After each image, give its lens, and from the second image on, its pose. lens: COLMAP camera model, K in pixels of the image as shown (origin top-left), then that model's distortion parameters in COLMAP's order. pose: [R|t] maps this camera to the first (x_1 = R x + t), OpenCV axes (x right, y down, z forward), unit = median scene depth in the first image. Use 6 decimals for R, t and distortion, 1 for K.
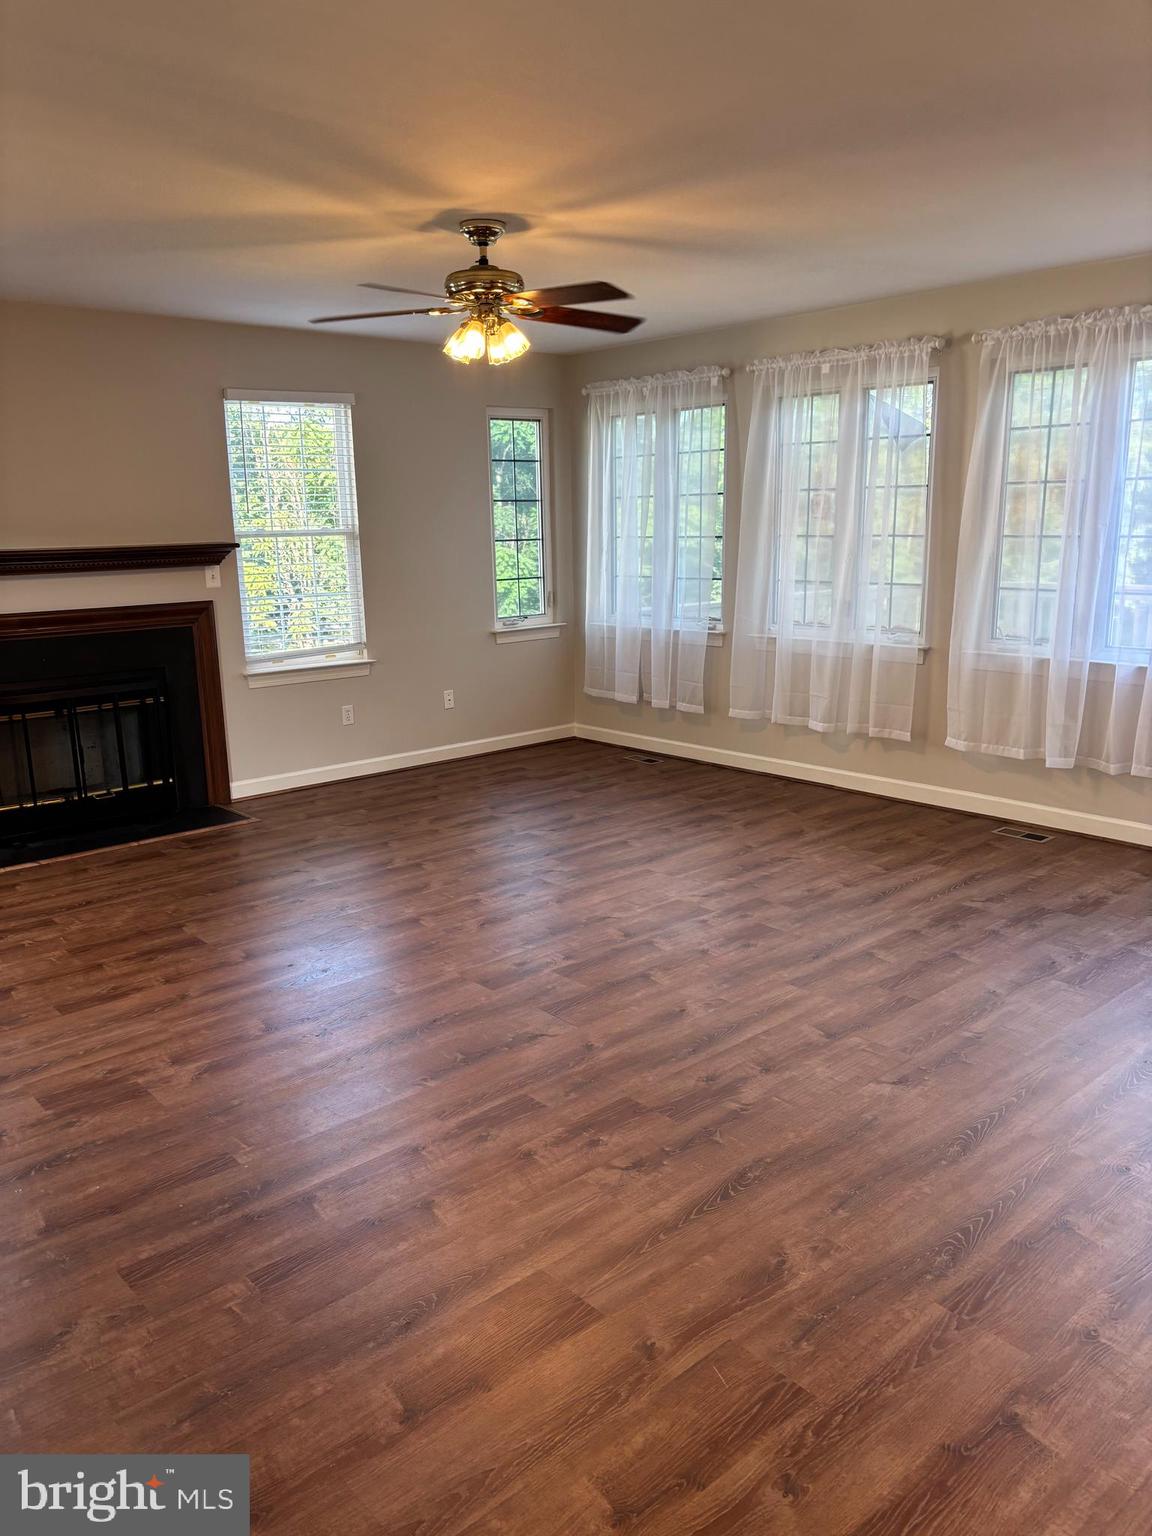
lens RADIAL K [[1163.9, 0, 567.2], [0, 1163.9, 767.2], [0, 0, 1]] dist [0.038115, -0.034775]
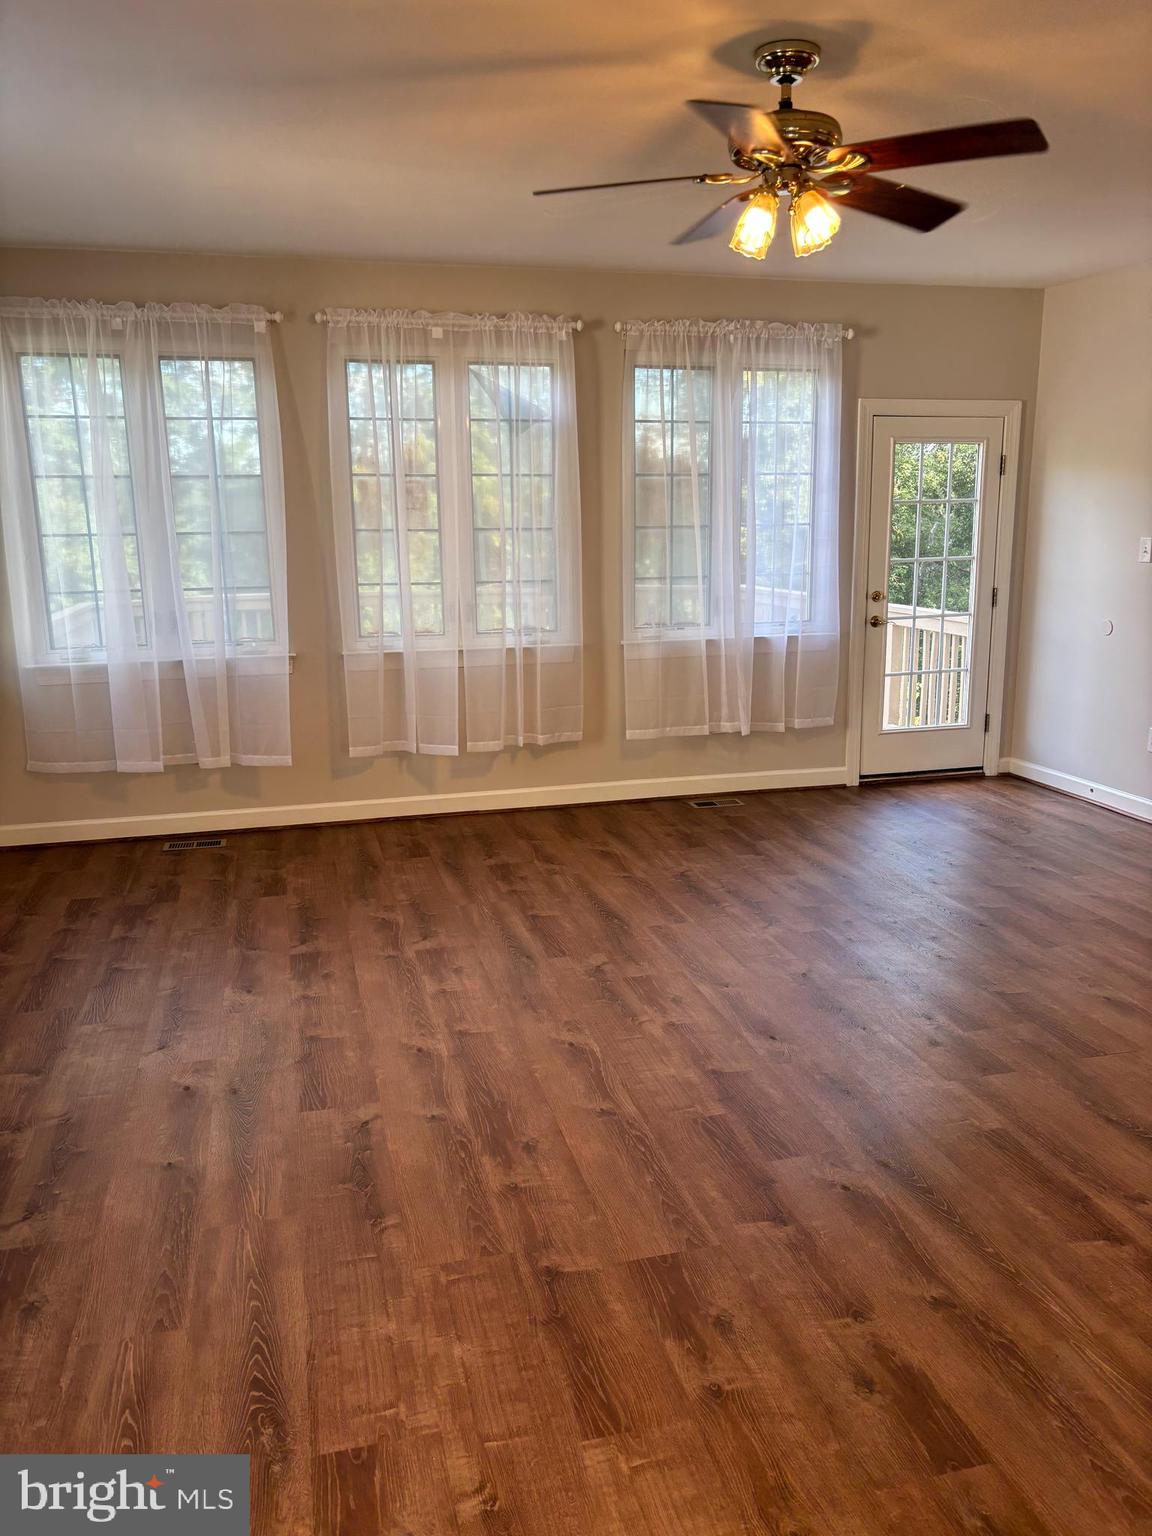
lens RADIAL K [[1163.9, 0, 584.9], [0, 1163.9, 767.2], [0, 0, 1]] dist [0.038115, -0.034775]
pose [[0.452766, -0.171074, 0.875064, -0.561100], [0.196208, 0.976480, 0.089380, -0.088757], [-0.869773, 0.131226, 0.475683, 0.564494]]
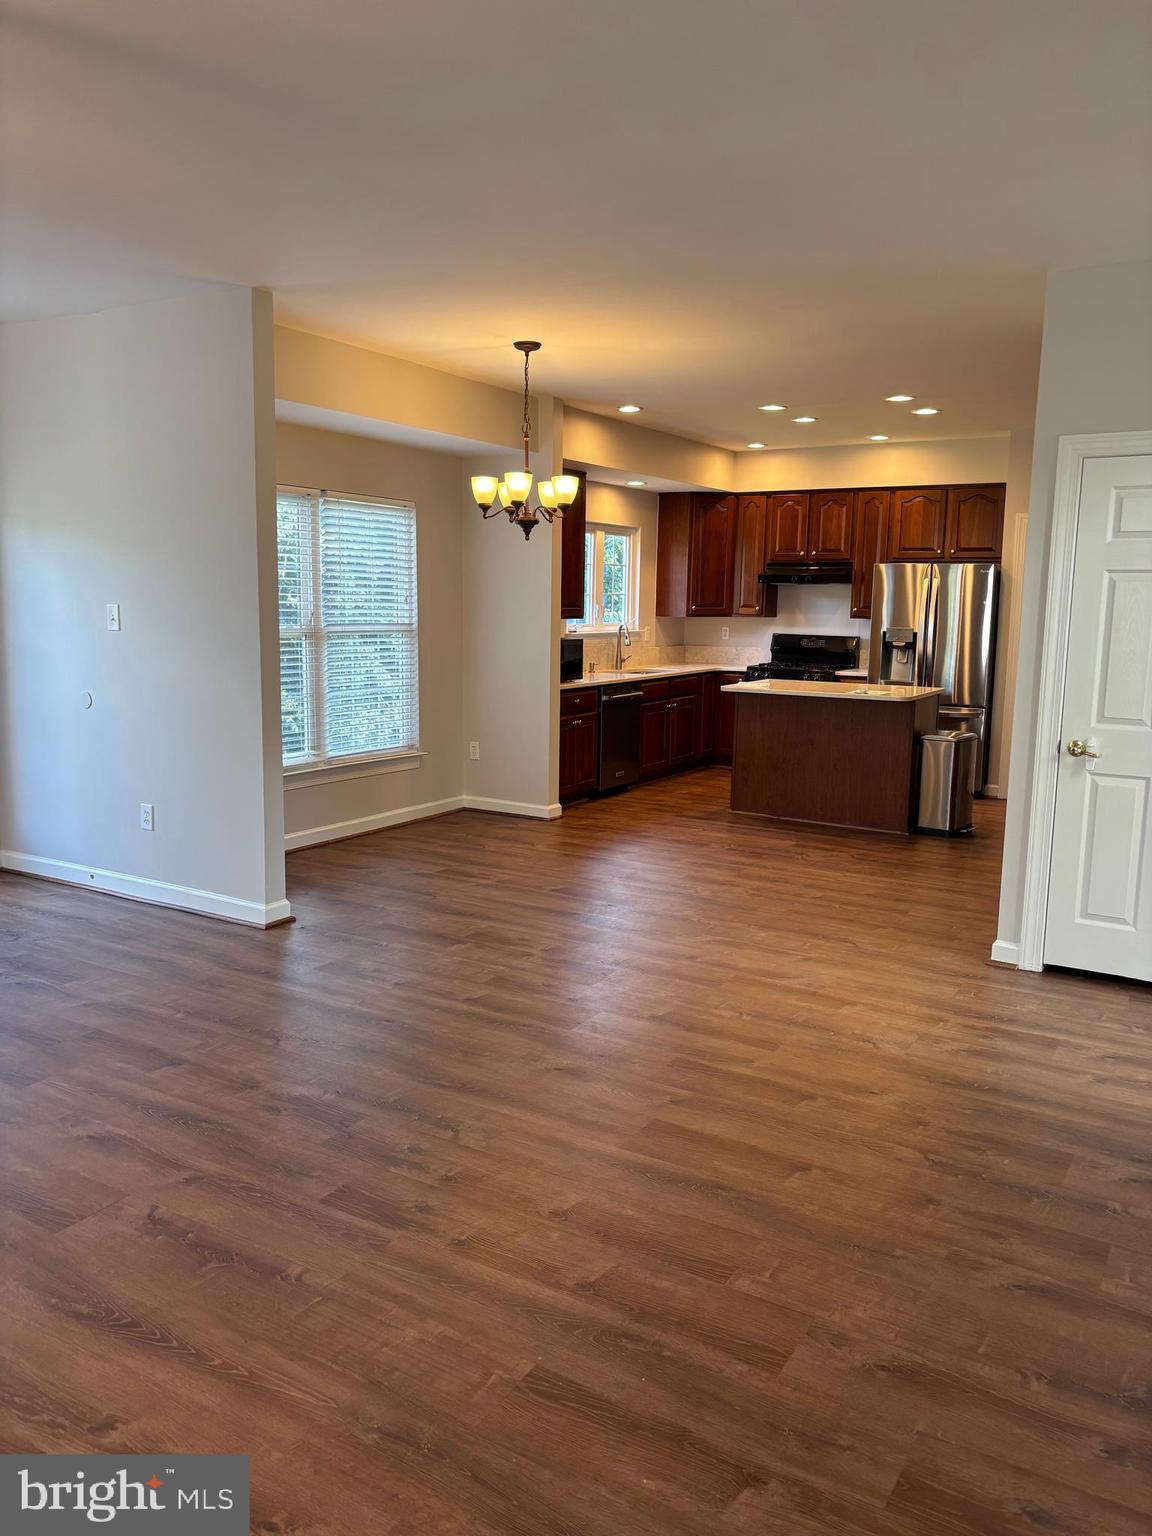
lens RADIAL K [[1163.9, 0, 563.4], [0, 1163.9, 772.2], [0, 0, 1]] dist [0.038115, -0.034775]
pose [[-0.288669, -0.131764, 0.948319, -0.459038], [0.201127, 0.960038, 0.194616, -0.077774], [-0.936065, 0.246912, -0.250632, 0.529273]]
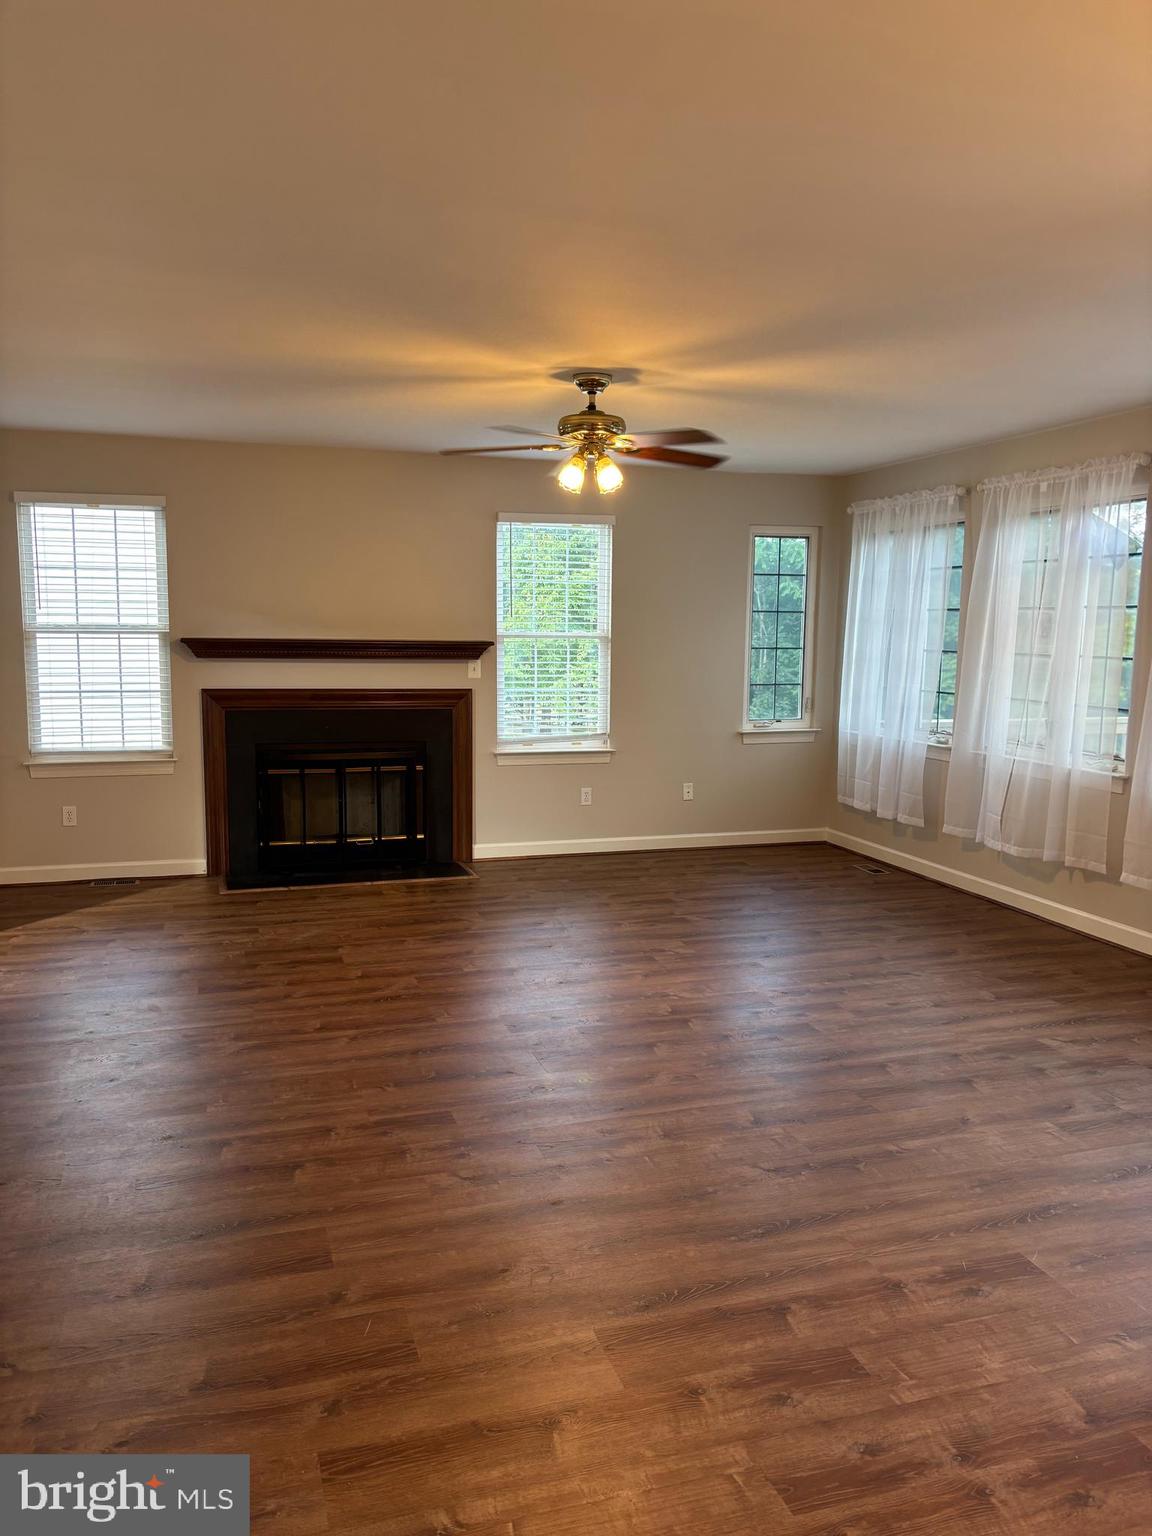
lens RADIAL K [[1163.9, 0, 577.9], [0, 1163.9, 766.4], [0, 0, 1]] dist [0.038115, -0.034775]
pose [[0.917444, 0.077767, -0.390191, 0.276023], [-0.113041, 0.991245, -0.068231, 0.003447], [0.381468, 0.106706, 0.918202, -0.027927]]
